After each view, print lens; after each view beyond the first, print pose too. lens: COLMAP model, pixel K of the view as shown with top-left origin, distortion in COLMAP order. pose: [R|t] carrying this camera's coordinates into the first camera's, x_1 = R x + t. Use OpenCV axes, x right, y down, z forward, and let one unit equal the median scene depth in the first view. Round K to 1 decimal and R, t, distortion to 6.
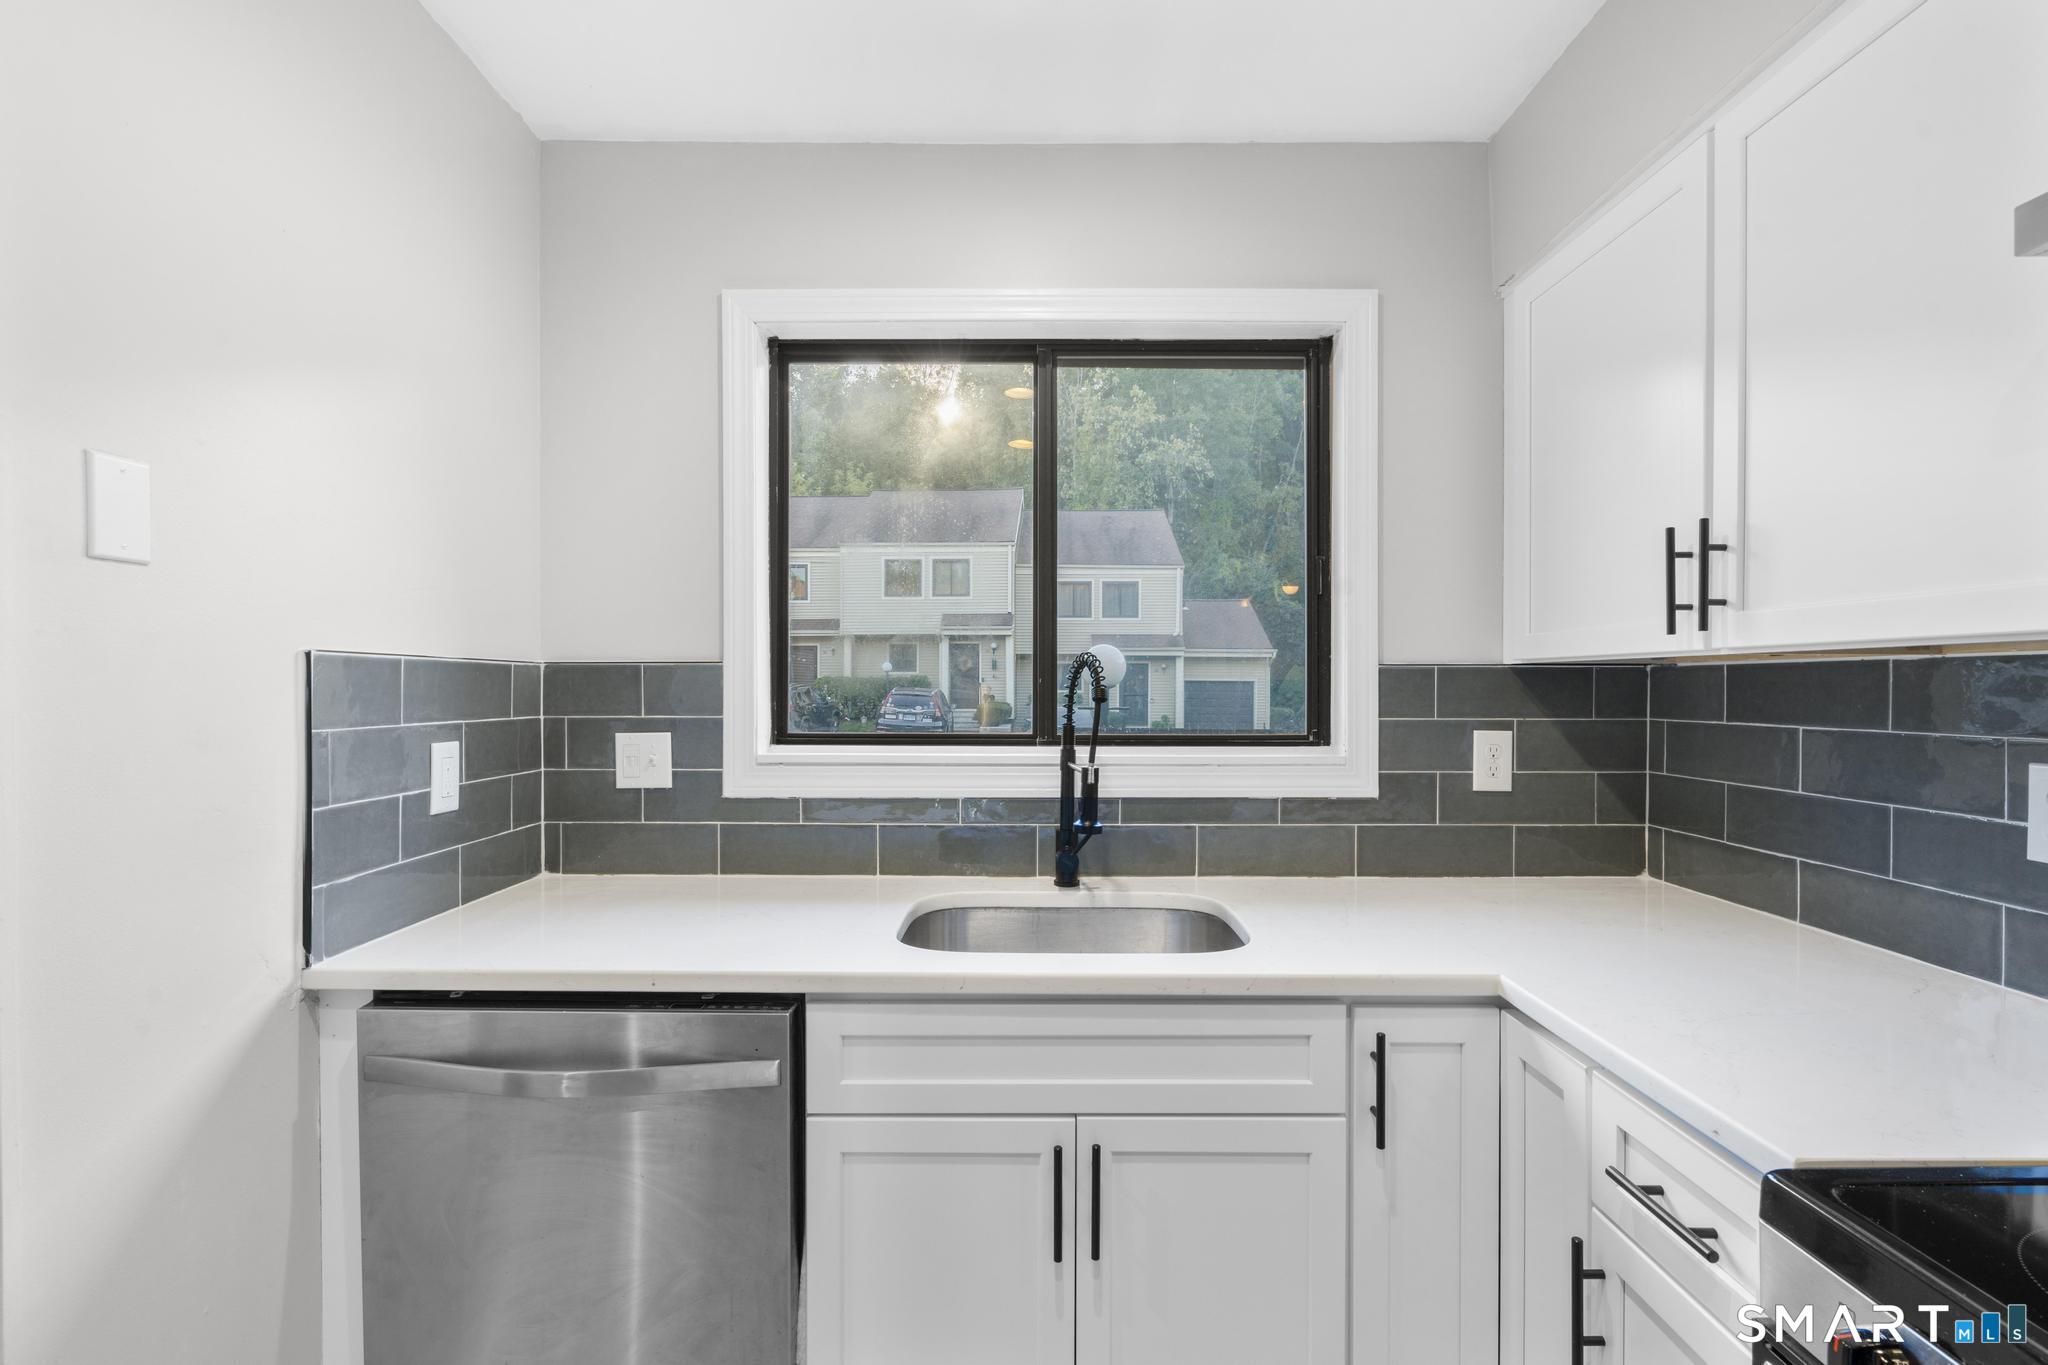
lens RADIAL K [[921.6, 0, 1017.1], [0, 921.6, 692.5], [0, 0, 1]] dist [-0.005331, 0.003915]
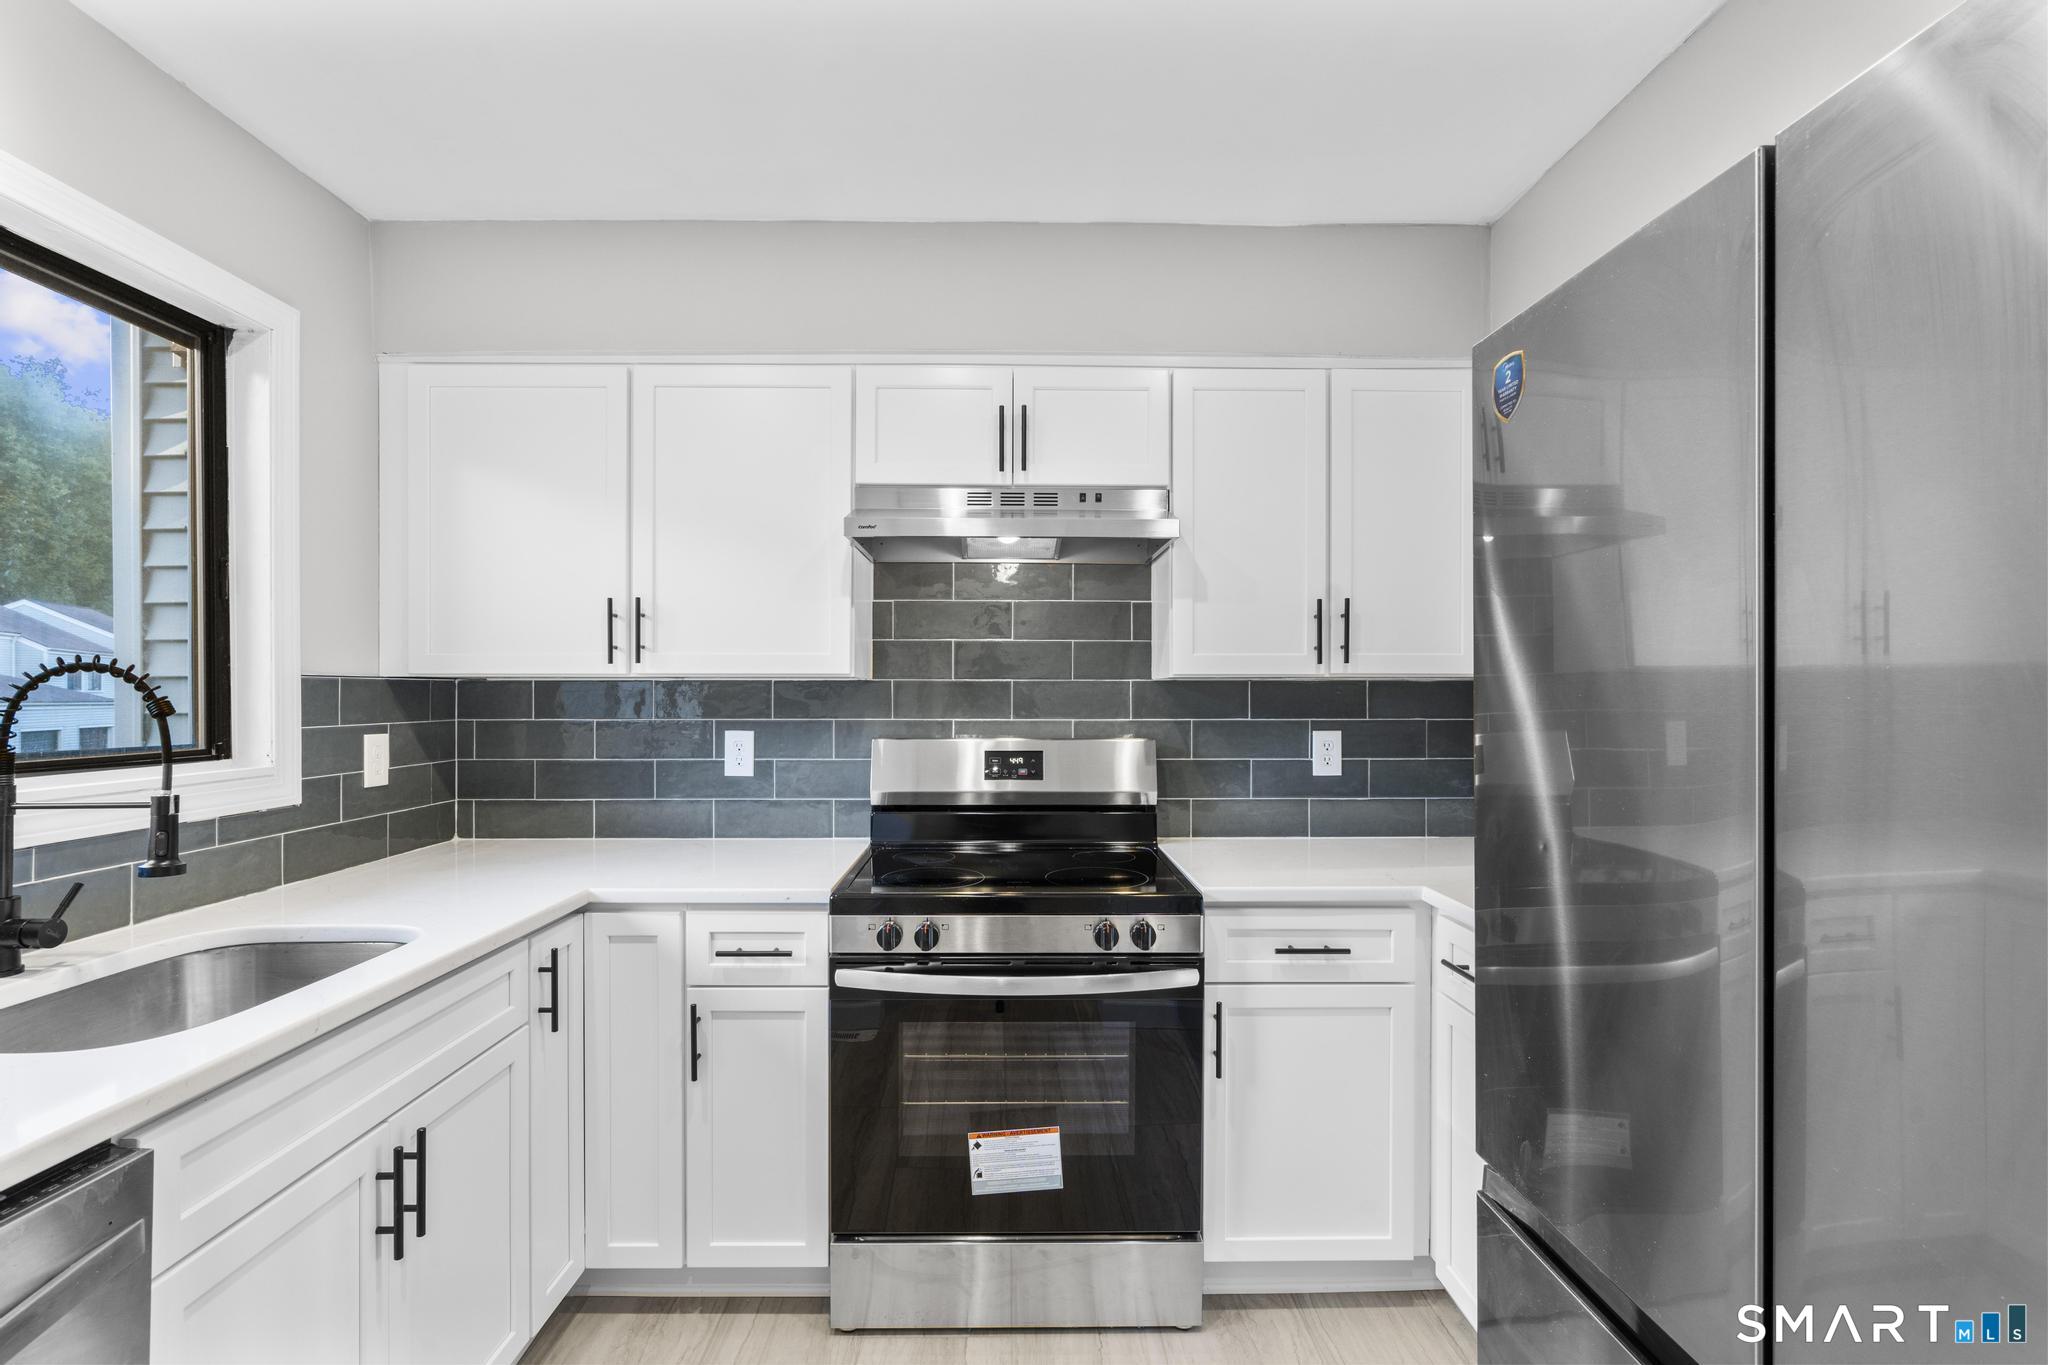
lens RADIAL K [[921.6, 0, 1016.4], [0, 921.6, 688.4], [0, 0, 1]] dist [-0.005331, 0.003915]
pose [[-0.014413, 0.004135, 0.999888, -0.650605], [0.007214, 0.999966, -0.004031, -0.005279], [-0.999870, 0.007155, -0.014442, 0.213286]]
